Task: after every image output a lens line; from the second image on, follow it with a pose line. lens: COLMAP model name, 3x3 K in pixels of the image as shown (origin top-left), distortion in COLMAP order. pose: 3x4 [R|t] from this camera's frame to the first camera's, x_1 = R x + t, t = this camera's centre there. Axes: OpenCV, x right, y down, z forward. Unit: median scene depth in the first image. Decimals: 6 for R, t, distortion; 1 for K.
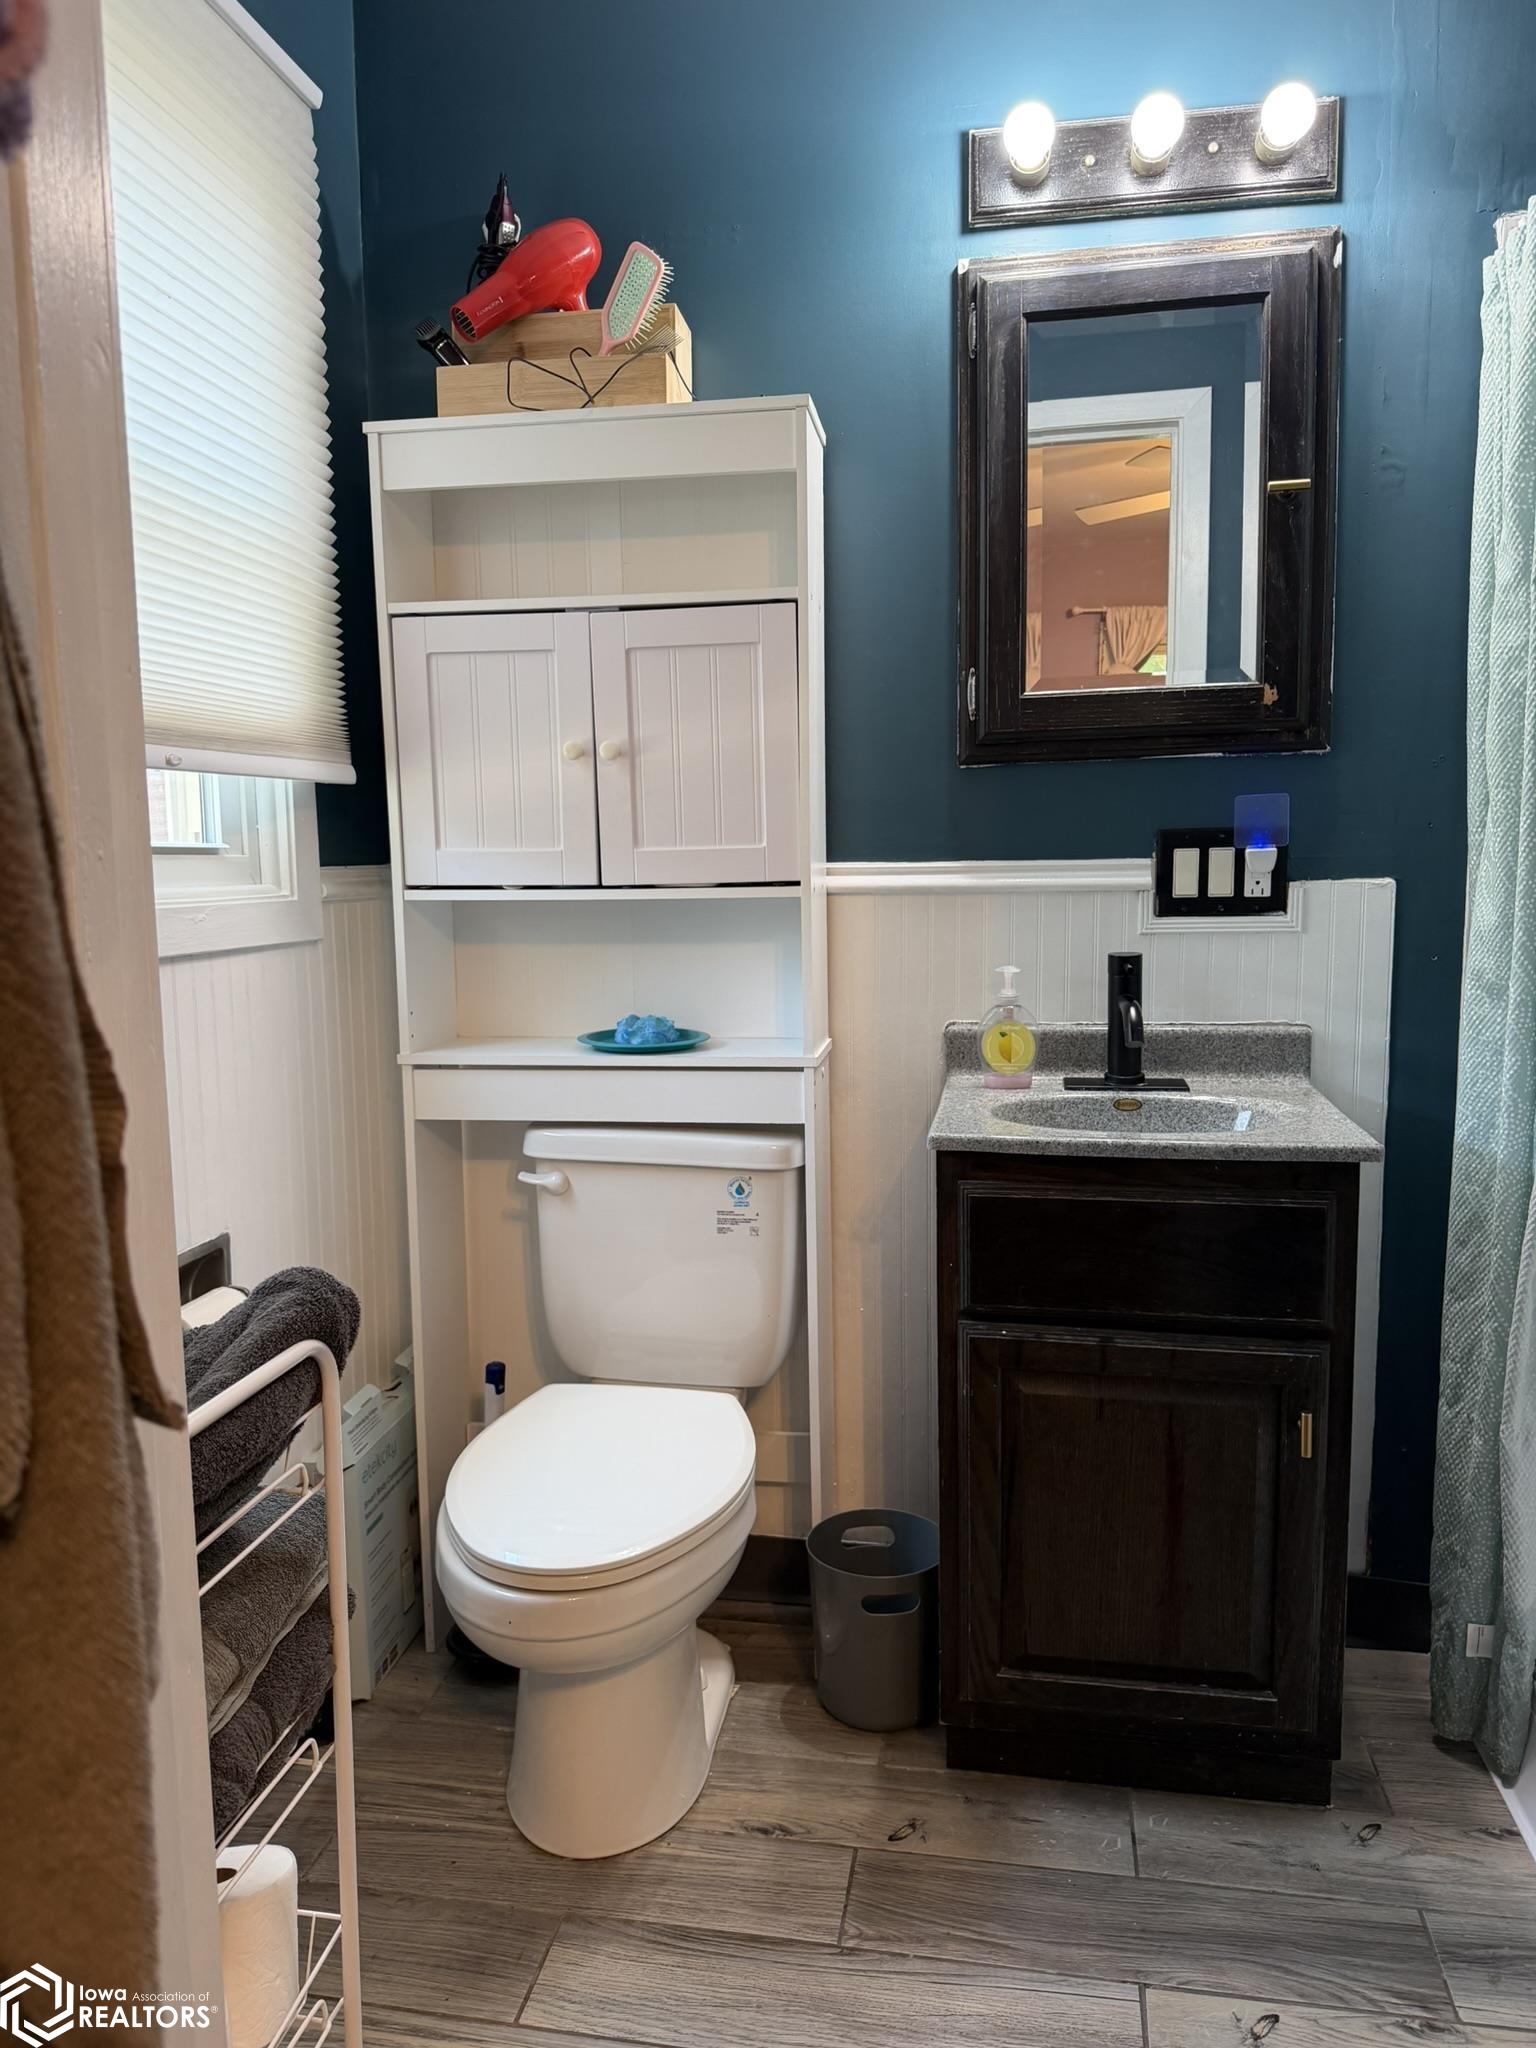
lens RADIAL K [[1453.3, 0, 761.3], [0, 1453.3, 1025.5], [0, 0, 1]] dist [0.068457, -0.087239]
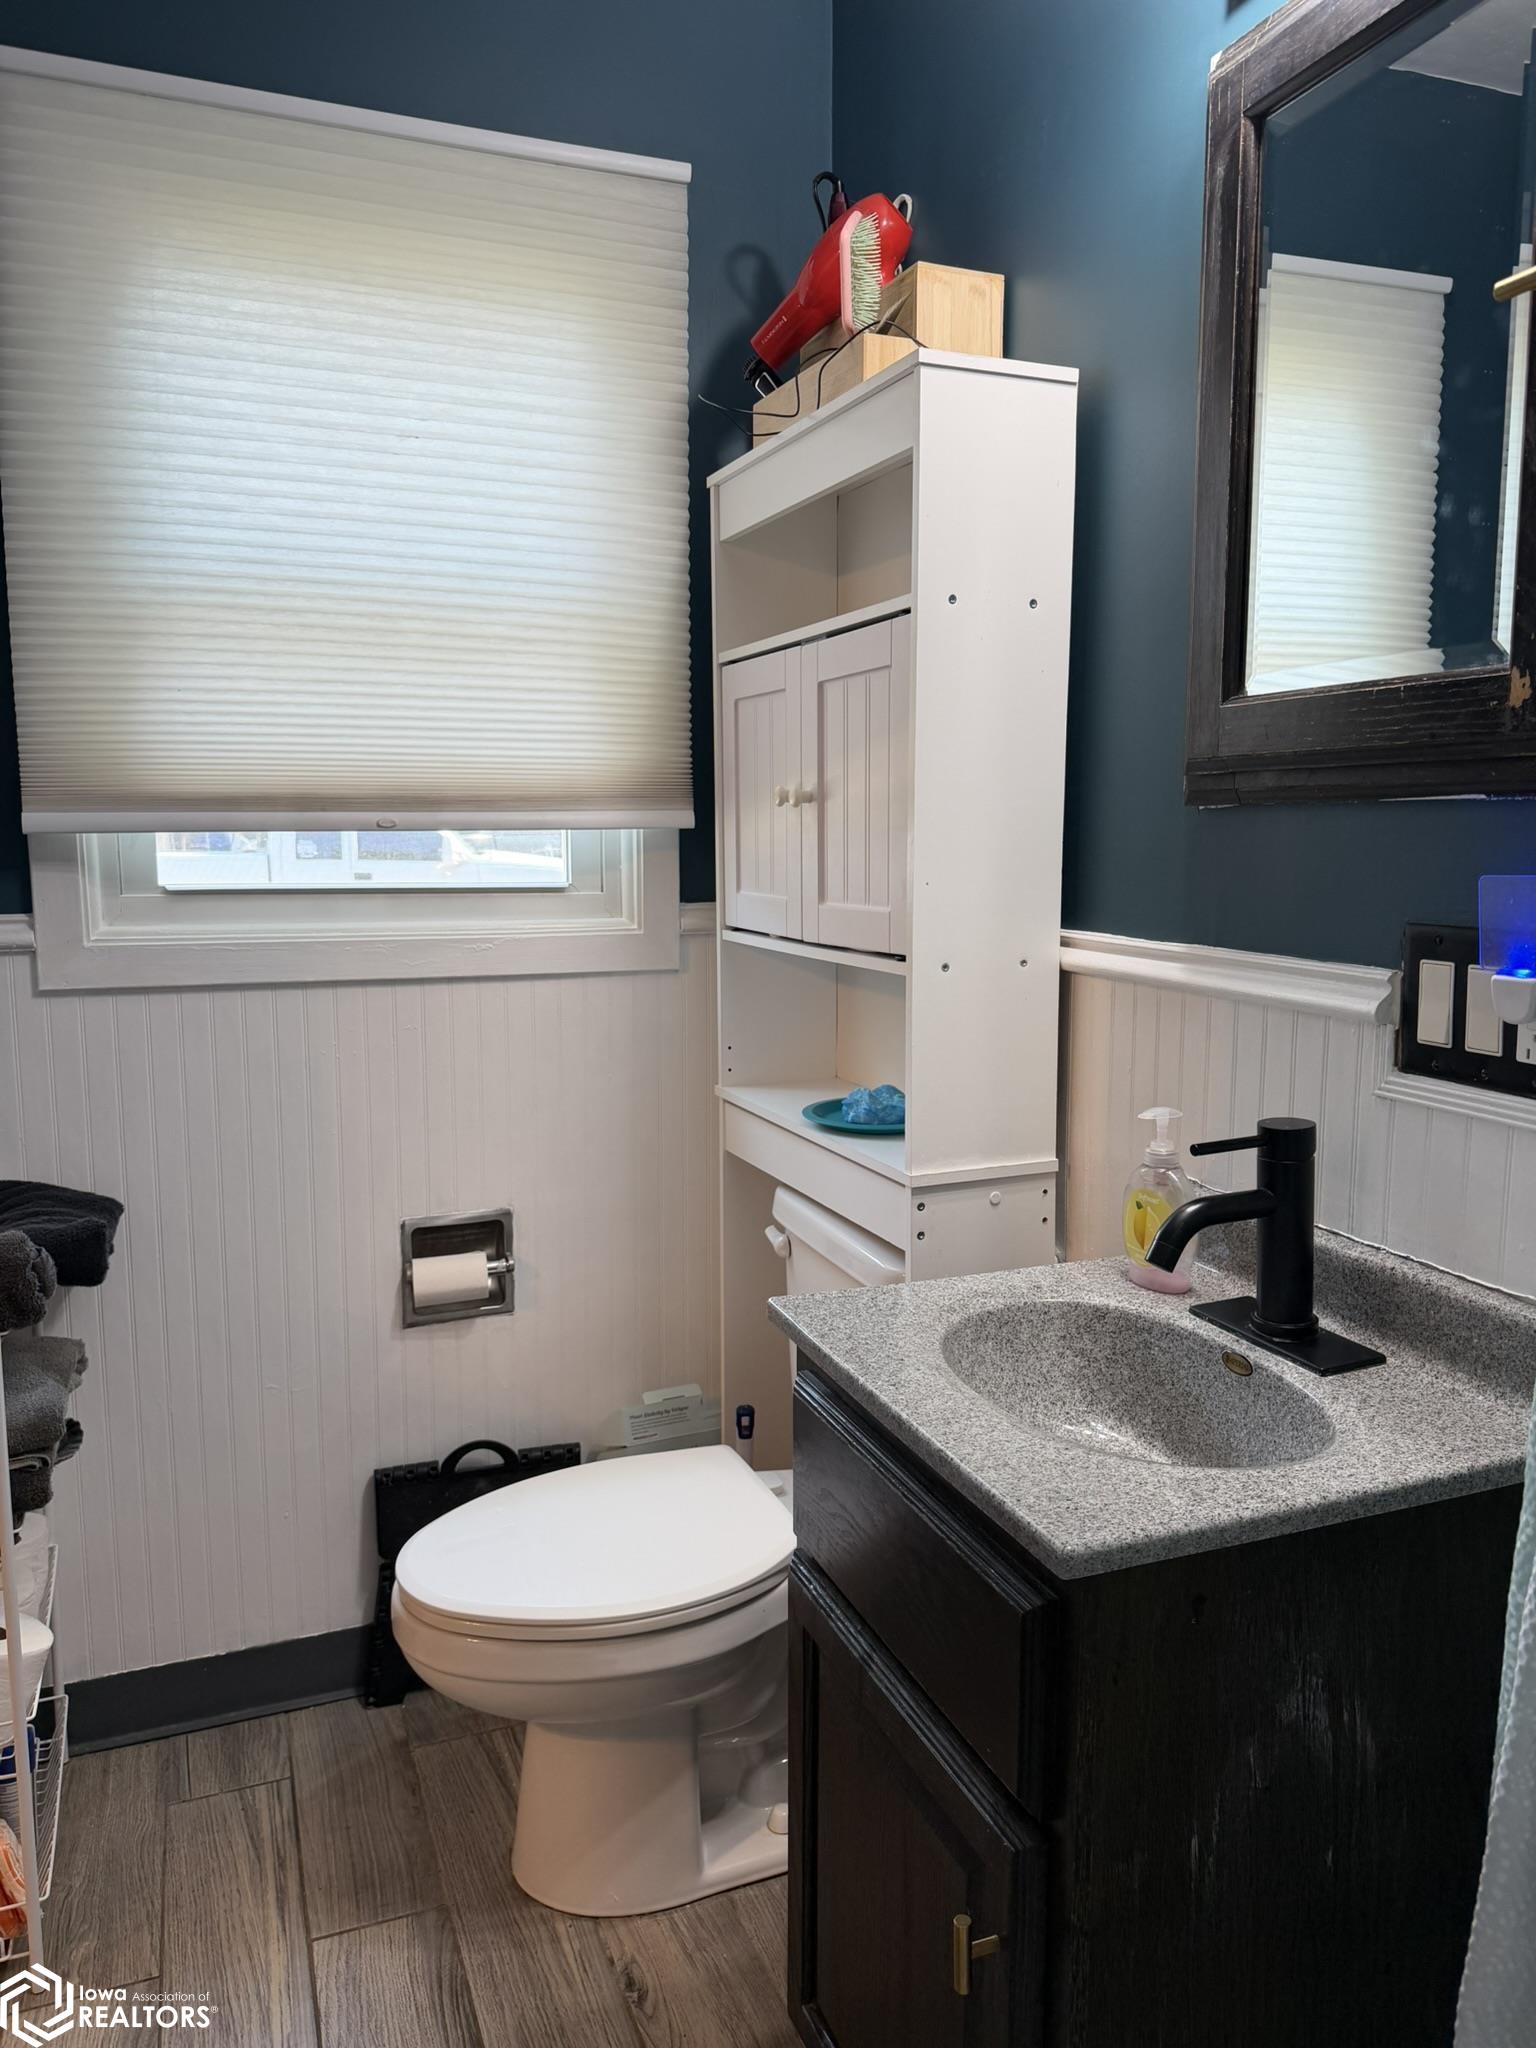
lens RADIAL K [[1453.3, 0, 755.7], [0, 1453.3, 1027.5], [0, 0, 1]] dist [0.068457, -0.087239]
pose [[0.517344, 0.133195, -0.845349, 0.654892], [-0.102956, 0.990326, 0.093030, -0.124401], [0.849562, 0.038905, 0.526052, 0.490351]]
